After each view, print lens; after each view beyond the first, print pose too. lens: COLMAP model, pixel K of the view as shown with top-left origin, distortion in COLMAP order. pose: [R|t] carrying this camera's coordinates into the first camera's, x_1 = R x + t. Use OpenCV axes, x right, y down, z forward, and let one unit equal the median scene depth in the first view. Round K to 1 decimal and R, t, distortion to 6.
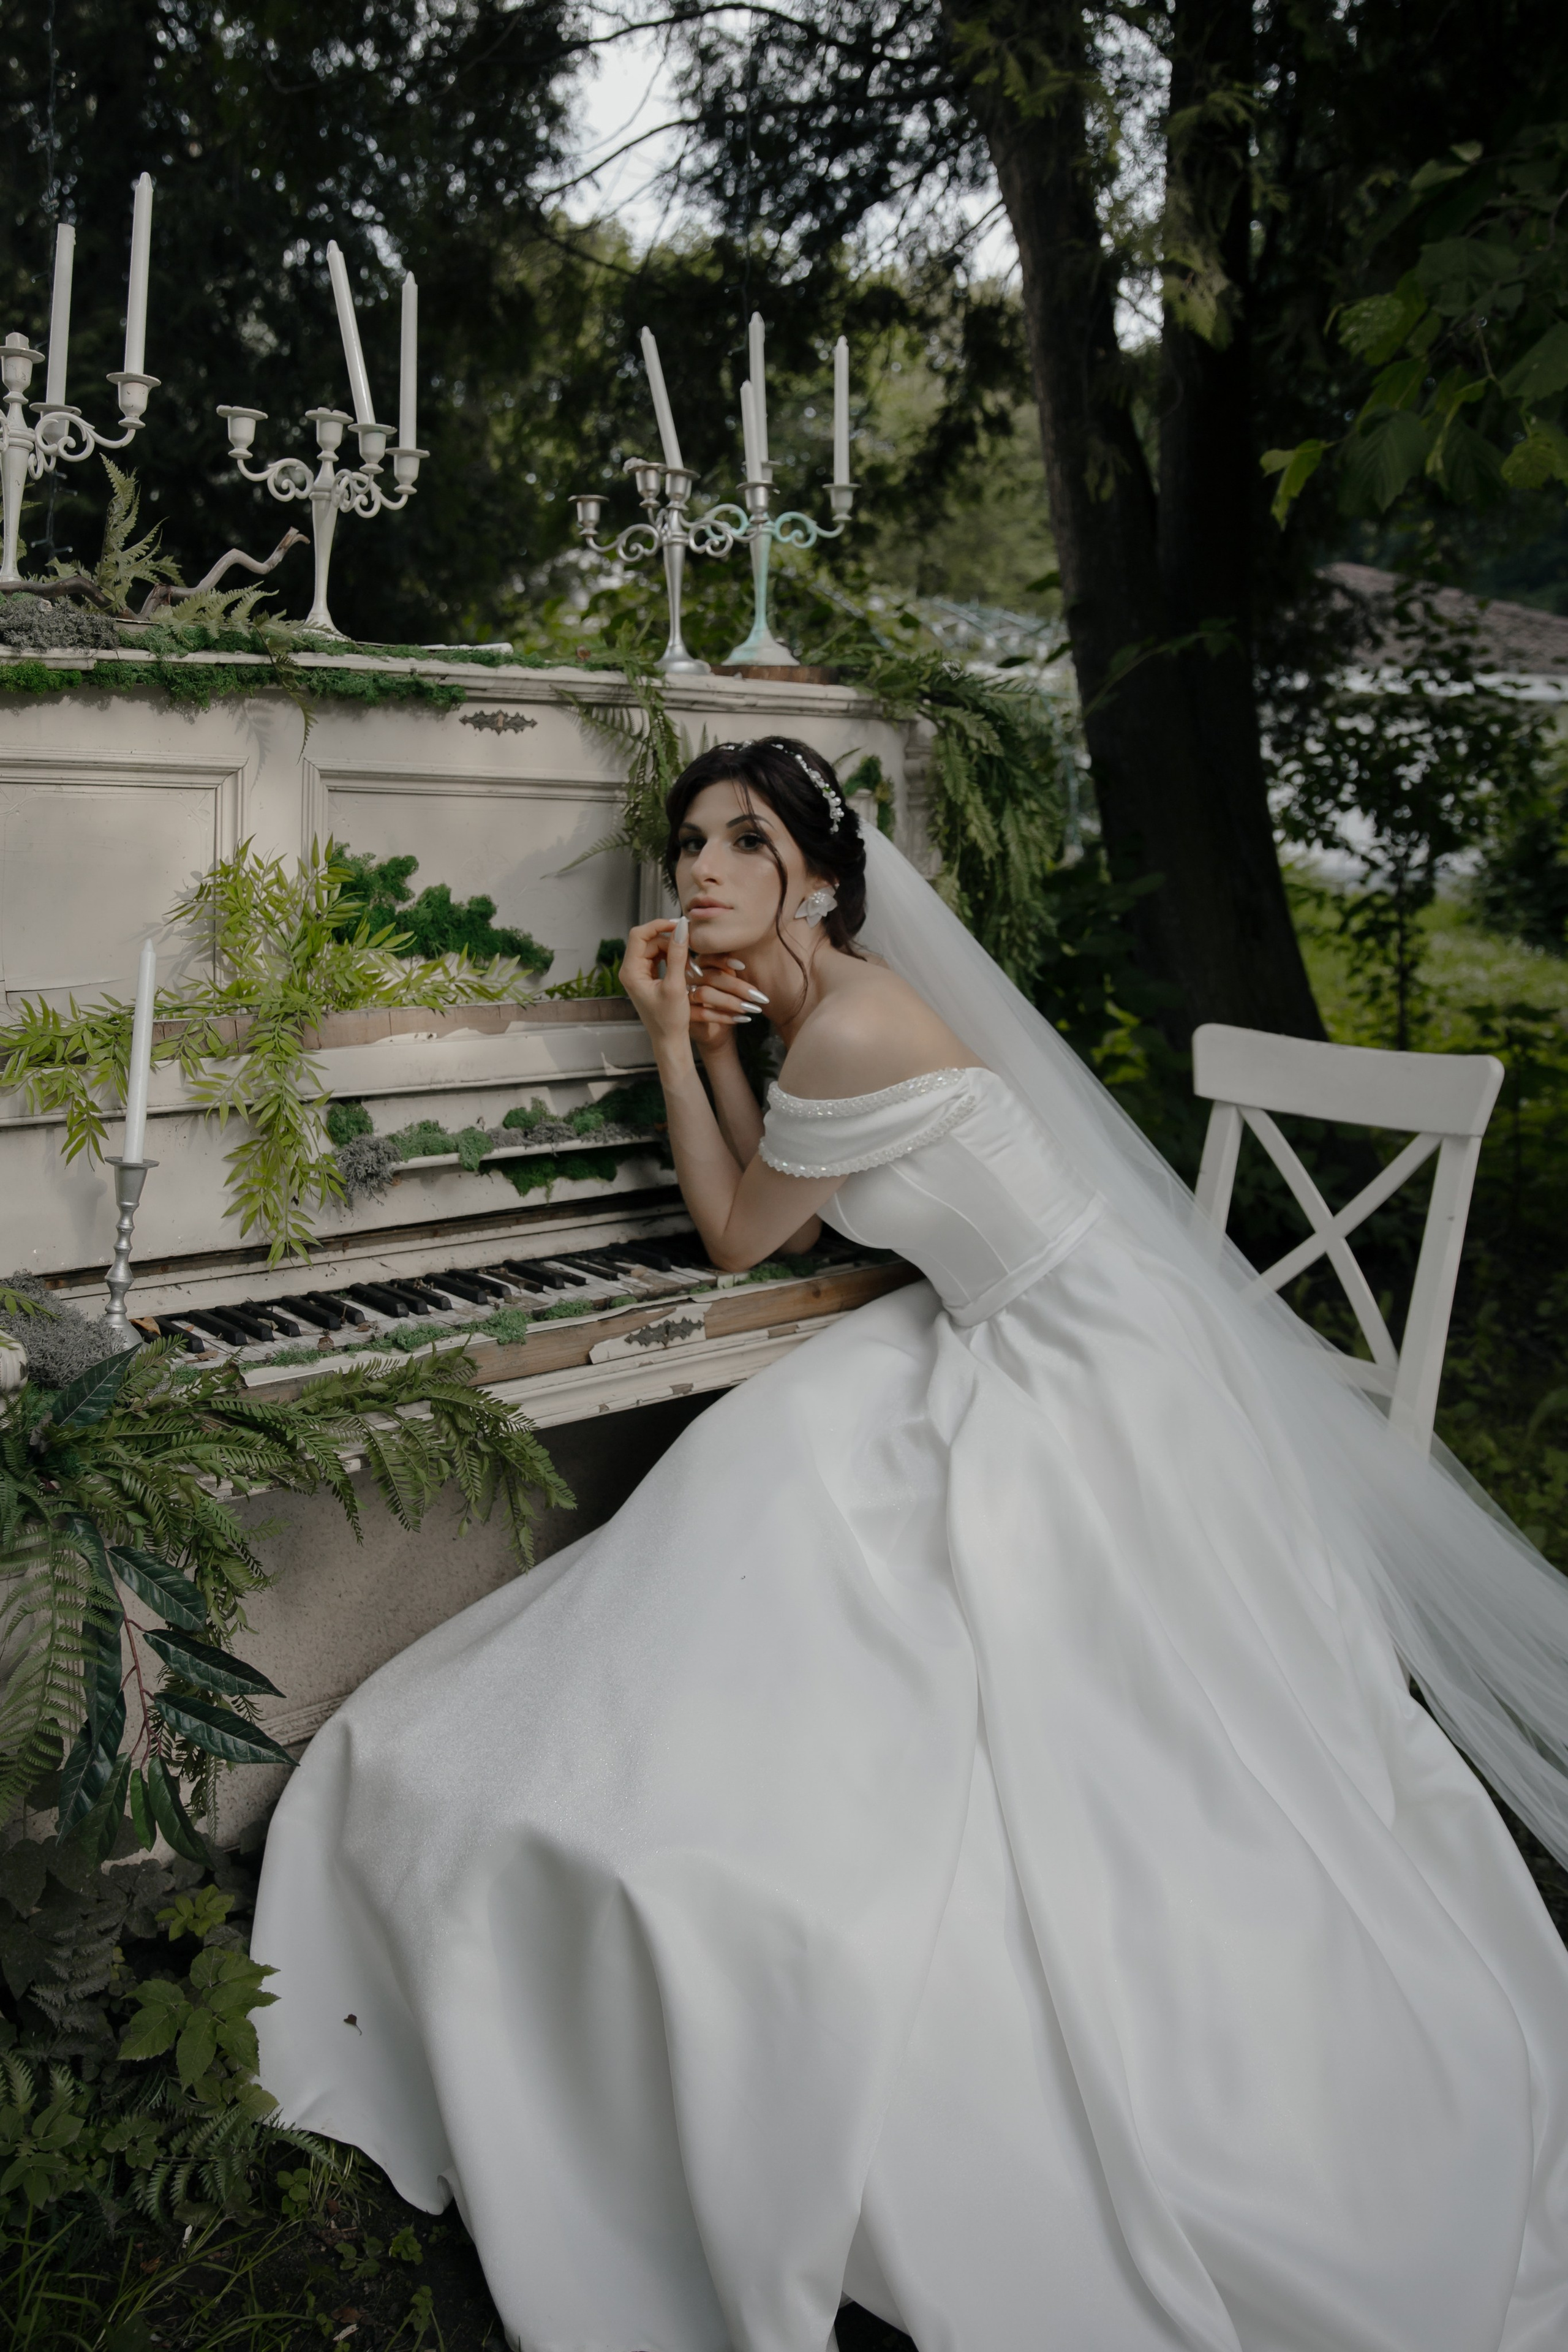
lens RADIAL K [[1926.6, 0, 780.2], [0, 1926.6, 1084.0], [0, 0, 1]] dist [-0.120138, -0.001149]
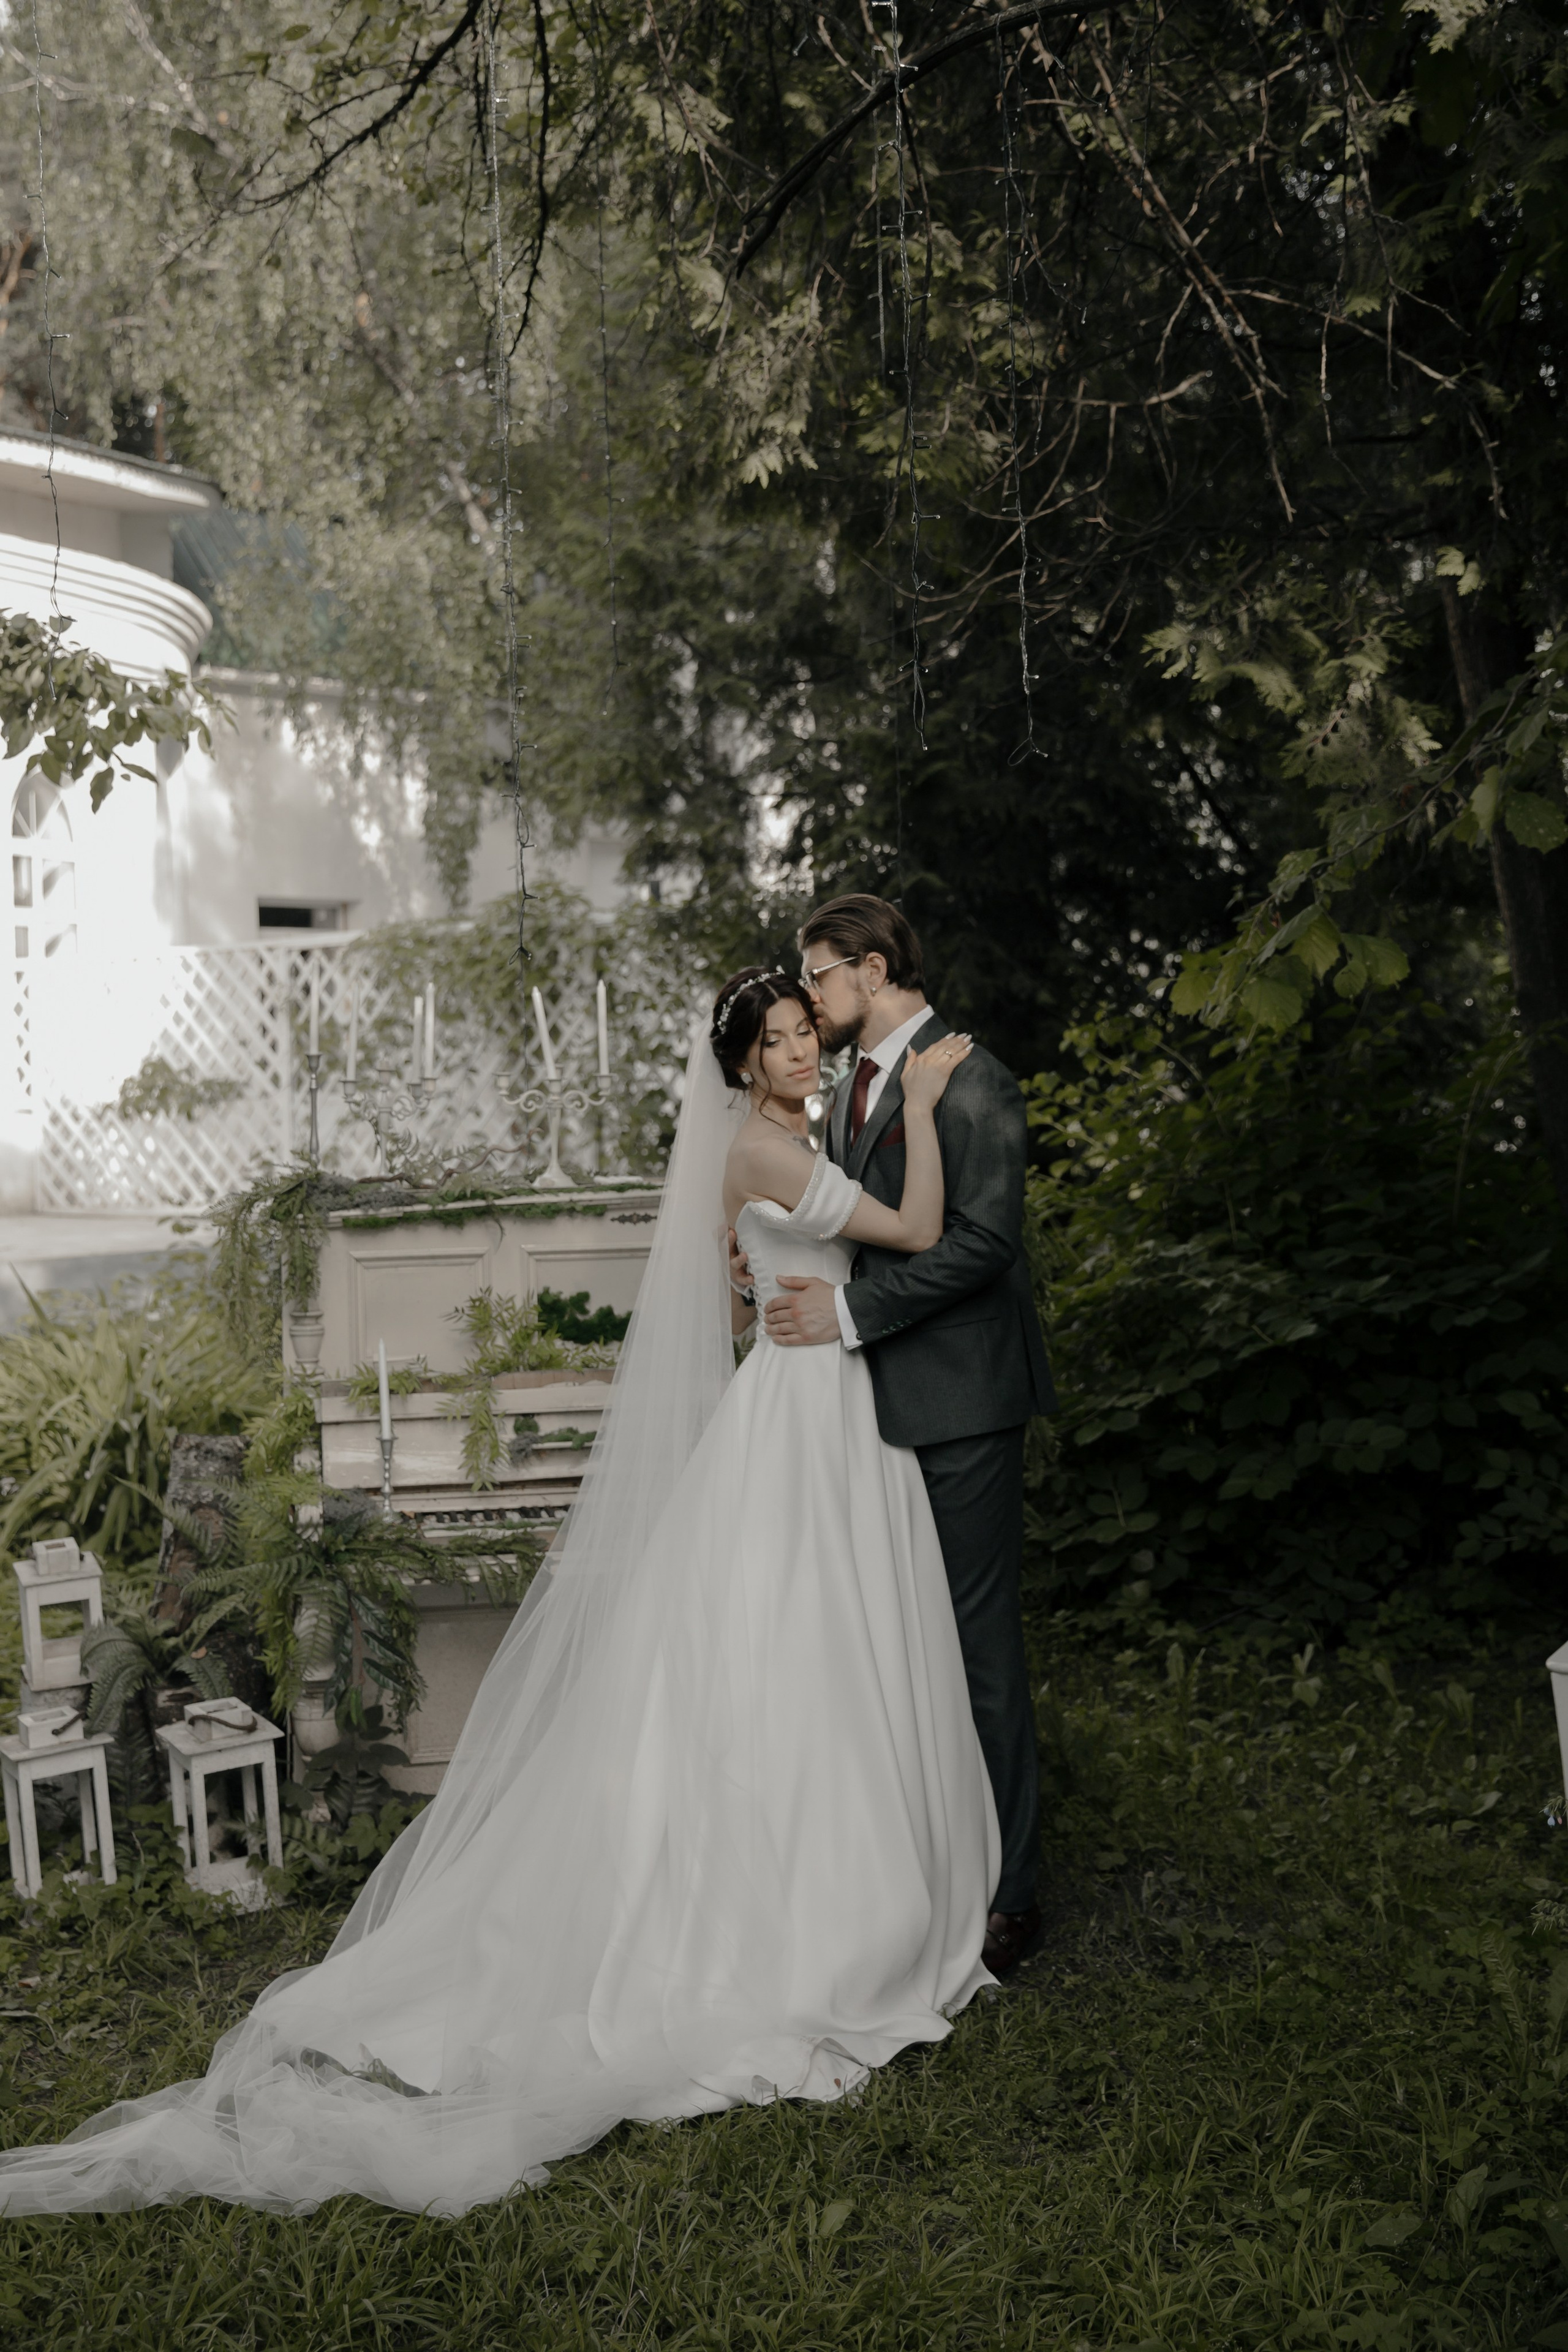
lens RADIAL K [[2841.9, 0, 711.1], [0, 2841.9, 1078.2], [0, 0, 1]] dist [0.019324, 0.052662]
pose [[0.824710, -0.058641, -0.562507, 1.538063], [-0.023283, 0.990246, -0.137368, 0.059755], [0.565076, 0.126386, 0.815301, -1.300838]]
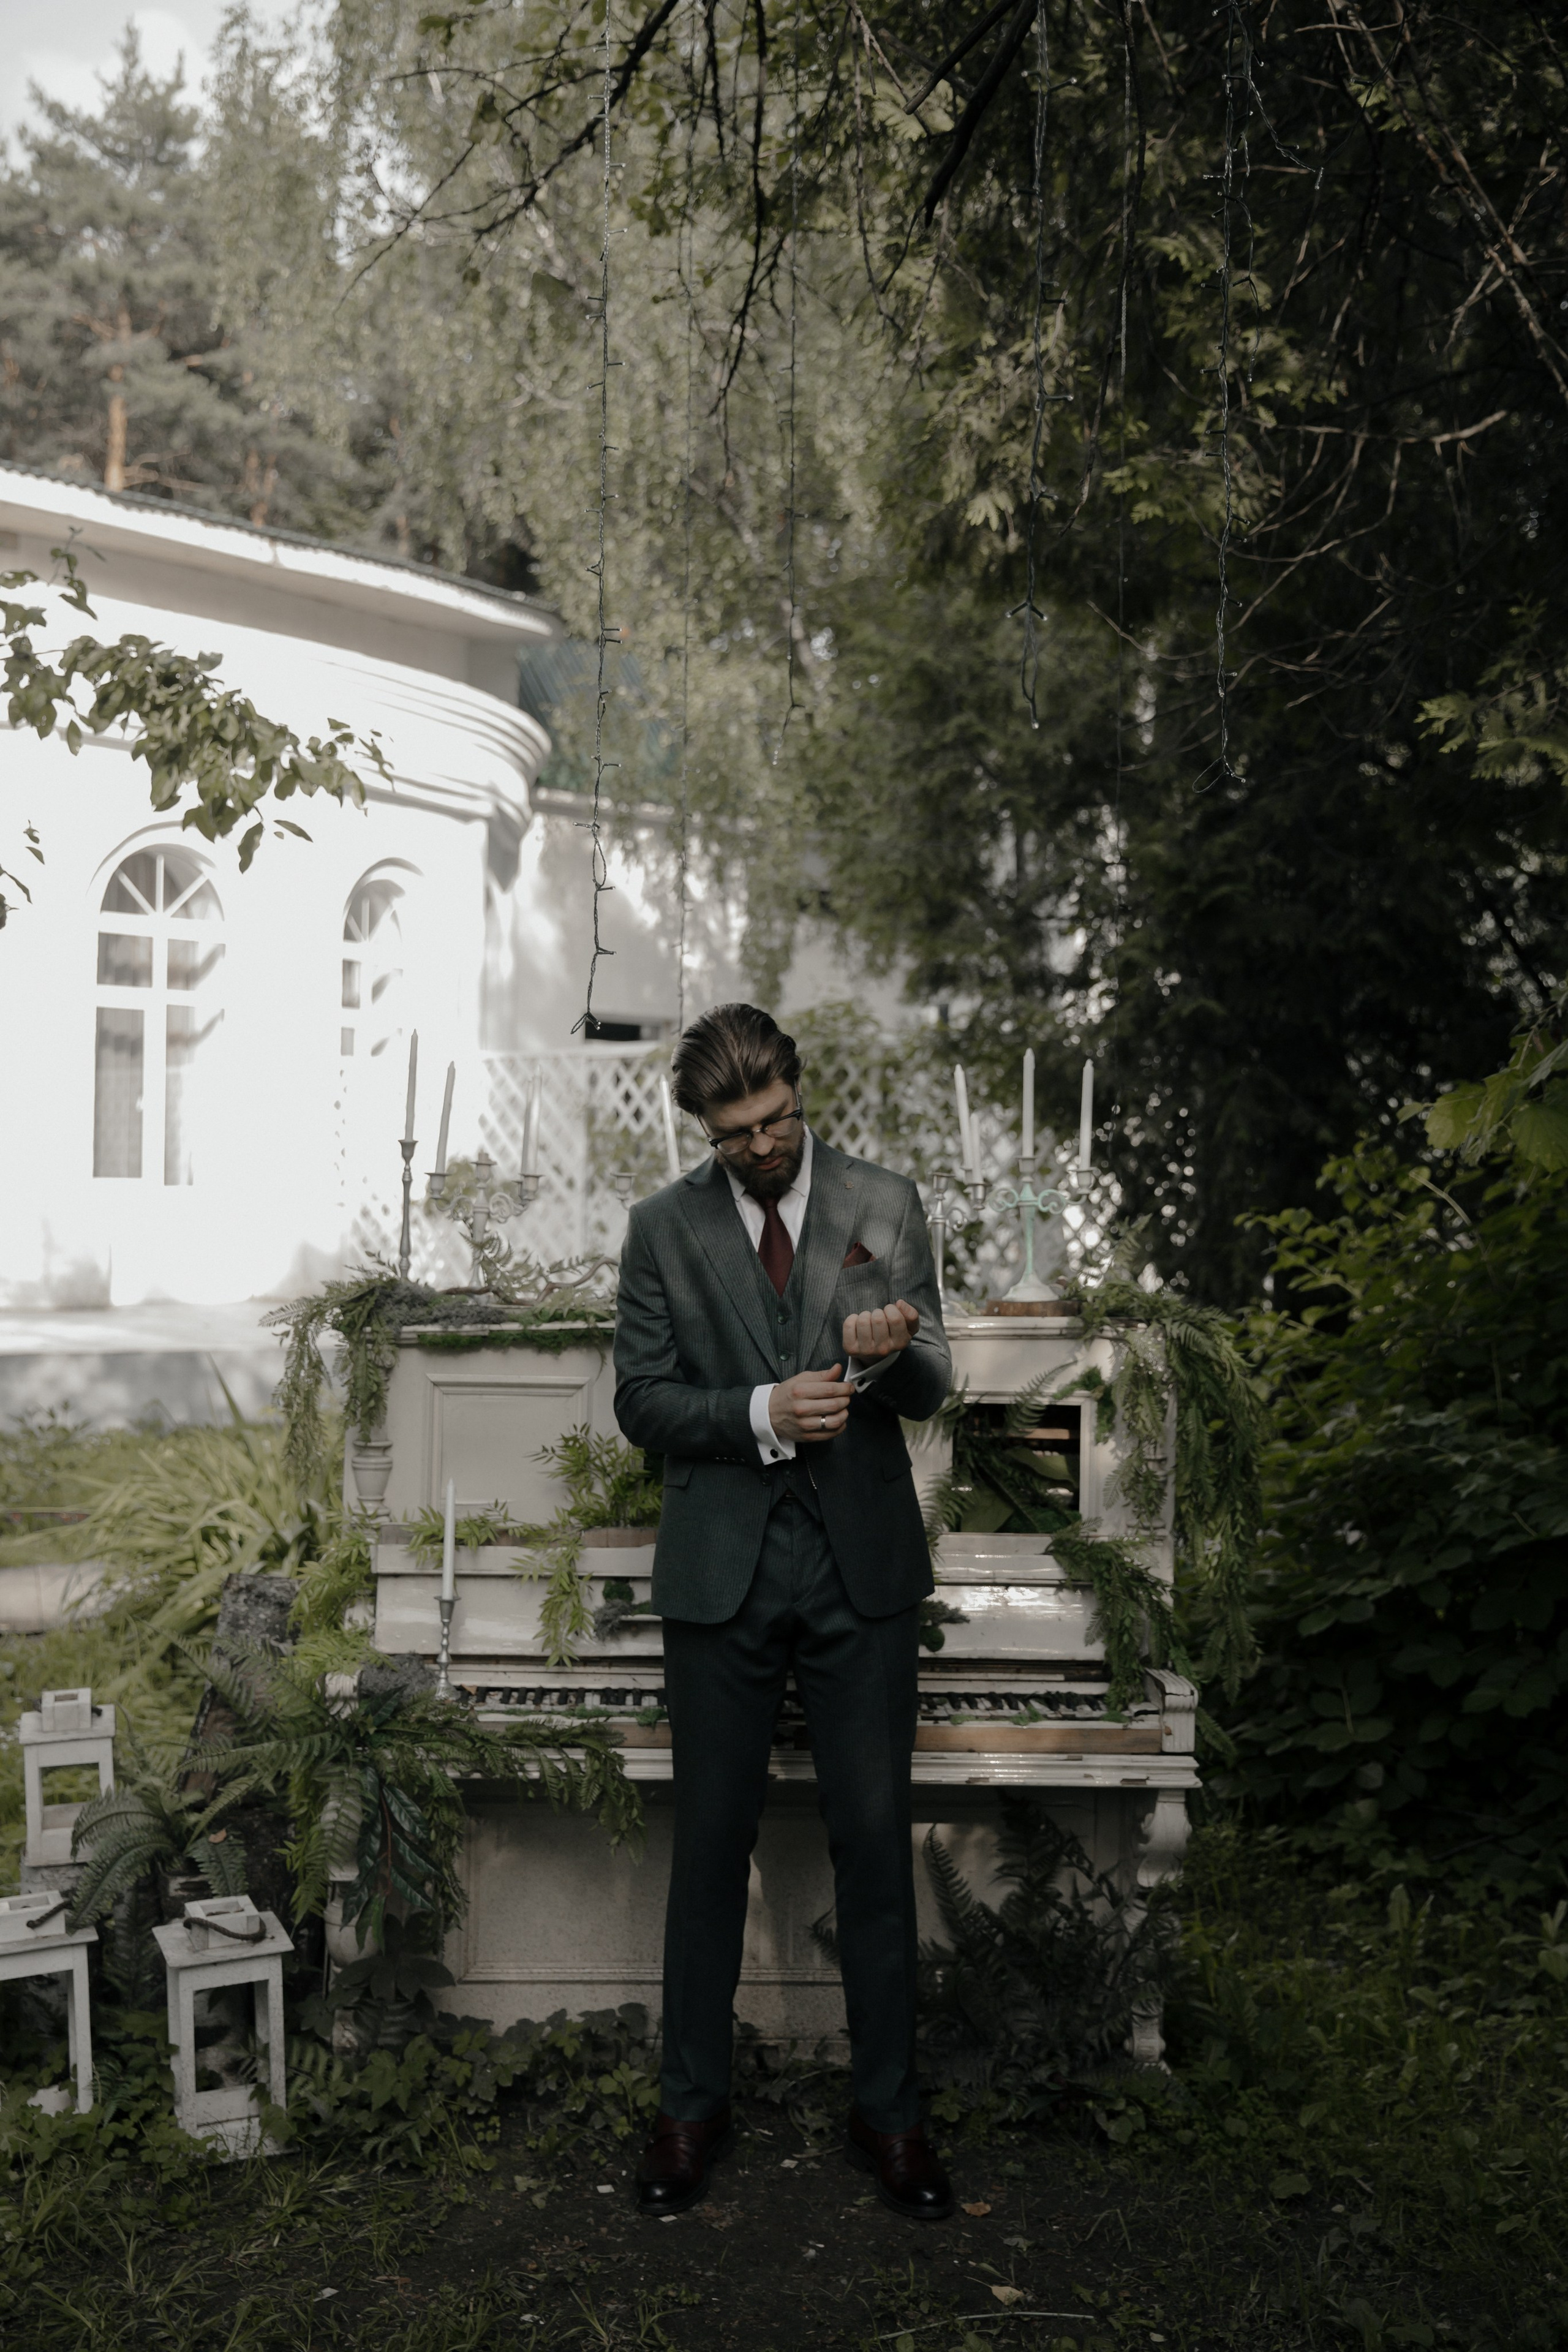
lens RADIAL K [[2593.7, 0, 783.6], [0, 2593.7, 1184.5], [0, 0, 1]] dist [0.005635, 0.112614]
pose [[0.765589, -0.023734, -0.642892, 1.291987], [-0.085673, 0.986657, -0.138450, -0.028810], [0.637600, 0.161074, 0.753340, -0.668078]]
